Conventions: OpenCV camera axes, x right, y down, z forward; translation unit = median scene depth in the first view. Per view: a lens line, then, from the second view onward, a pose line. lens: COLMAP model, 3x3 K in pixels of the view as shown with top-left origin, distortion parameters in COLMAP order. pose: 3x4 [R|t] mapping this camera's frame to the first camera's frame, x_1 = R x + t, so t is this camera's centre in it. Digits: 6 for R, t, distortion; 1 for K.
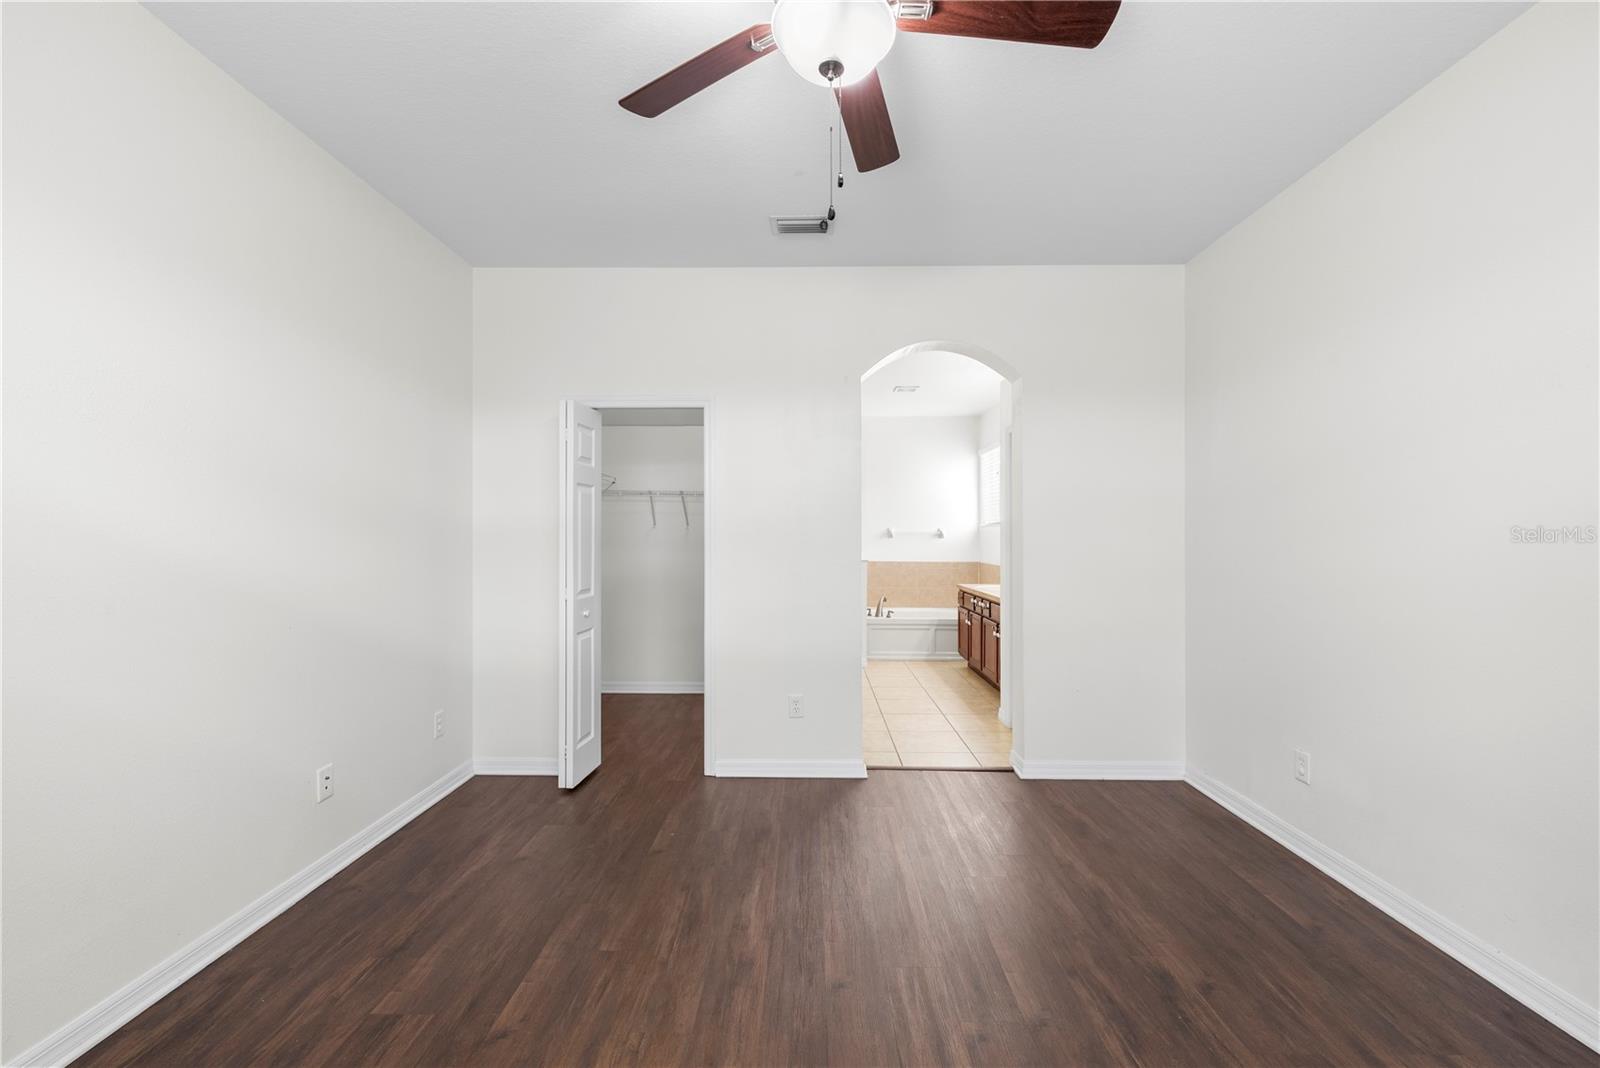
lens RADIAL K [[673.8, 0, 799.7], [0, 673.8, 535.8], [0, 0, 1]] dist [-0.000724, 0.000020]
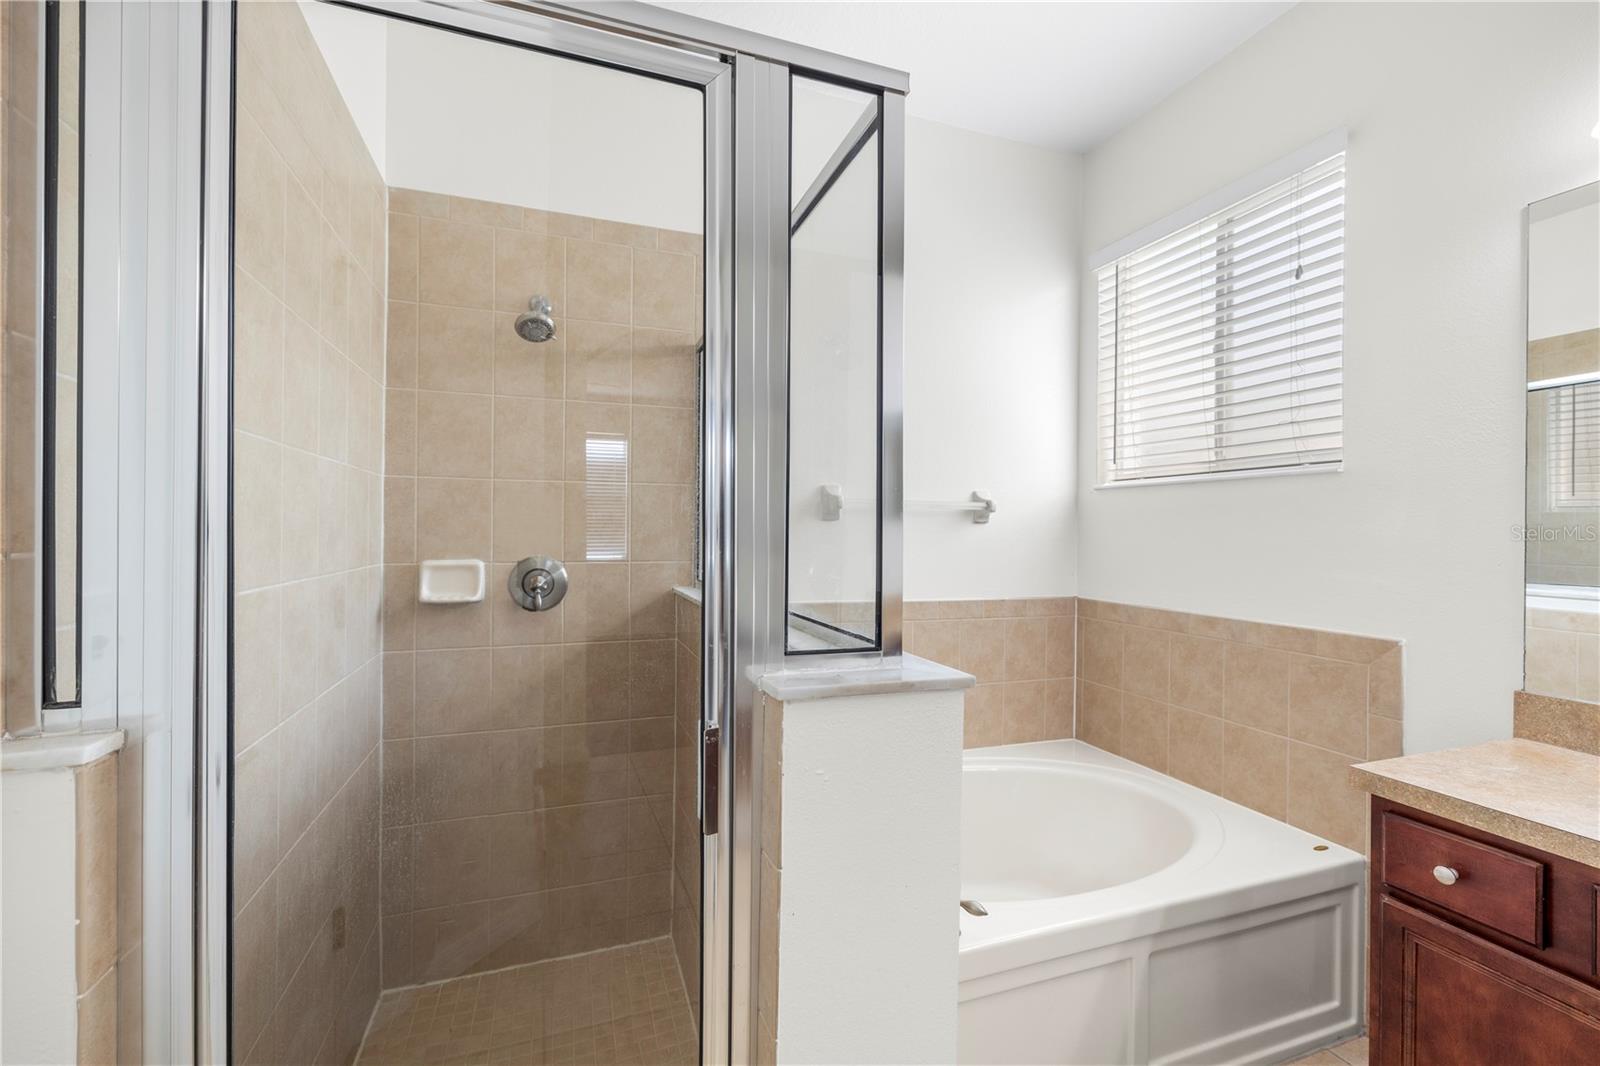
lens RADIAL K [[673.8, 0, 798.5], [0, 673.8, 531.6], [0, 0, 1]] dist [-0.000724, 0.000020]
pose [[0.937171, 0.006822, 0.348804, 0.022140], [-0.008843, 0.999952, 0.004200, 0.006562], [-0.348758, -0.007020, 0.937186, 0.739037]]
